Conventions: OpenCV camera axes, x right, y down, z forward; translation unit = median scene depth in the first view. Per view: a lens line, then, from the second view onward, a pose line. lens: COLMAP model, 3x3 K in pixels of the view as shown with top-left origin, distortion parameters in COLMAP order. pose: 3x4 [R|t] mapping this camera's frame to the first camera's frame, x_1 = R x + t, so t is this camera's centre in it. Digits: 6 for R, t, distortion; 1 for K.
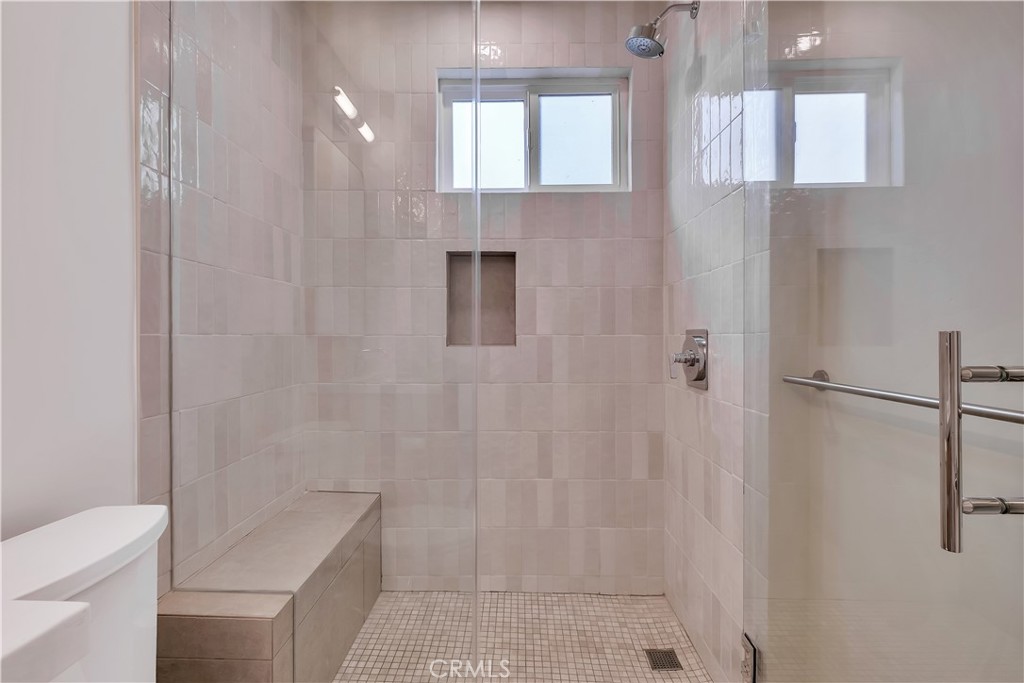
lens RADIAL K [[447.3, 0, 519.6], [0, 447.3, 336.0], [0, 0, 1]] dist [0.000596, -0.004634]
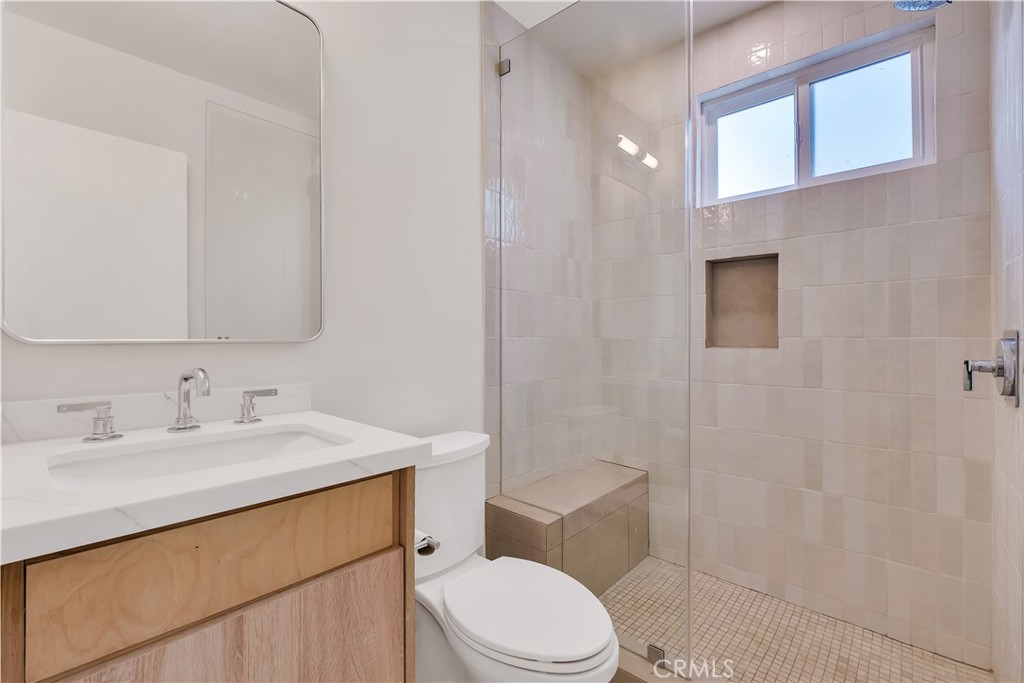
lens RADIAL K [[447.3, 0, 525.7], [0, 447.3, 333.9], [0, 0, 1]] dist [0.000596, -0.004634]
pose [[0.766838, -0.005540, -0.641817, 0.199920], [0.000209, 0.999965, -0.008381, -0.002055], [0.641841, 0.006293, 0.766812, -0.115142]]
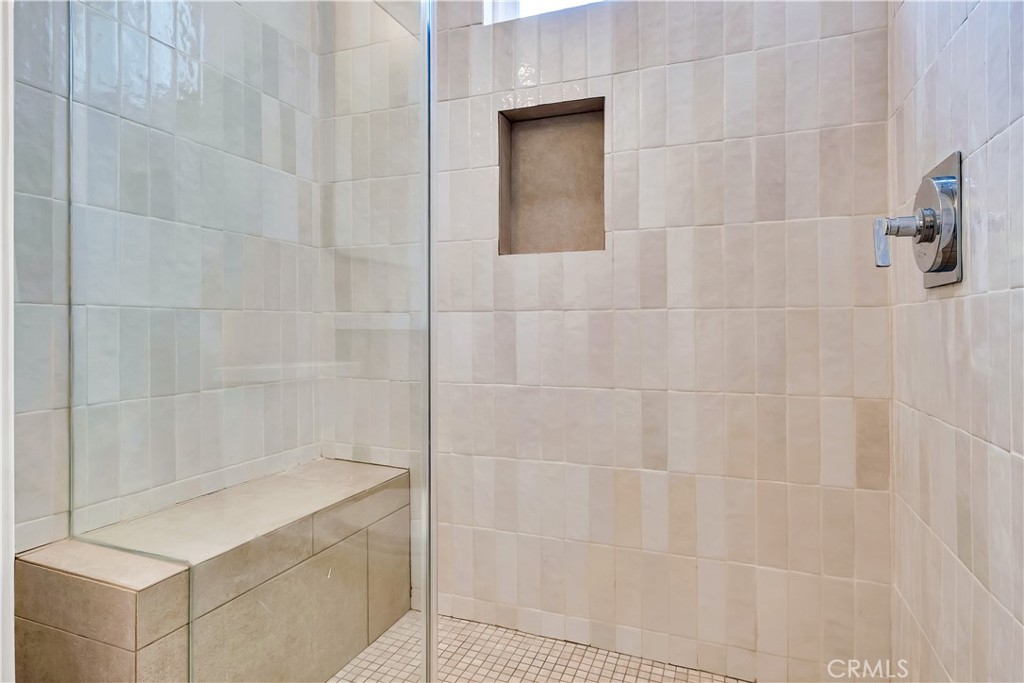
lens RADIAL K [[586.4, 0, 497.0], [0, 586.4, 326.1], [0, 0, 1]] dist [0.003135, 0.001378]
pose [[0.929009, -0.004905, -0.370024, 0.153223], [0.008337, 0.999936, 0.007677, 0.120968], [0.369963, -0.010217, 0.928990, 0.199851]]
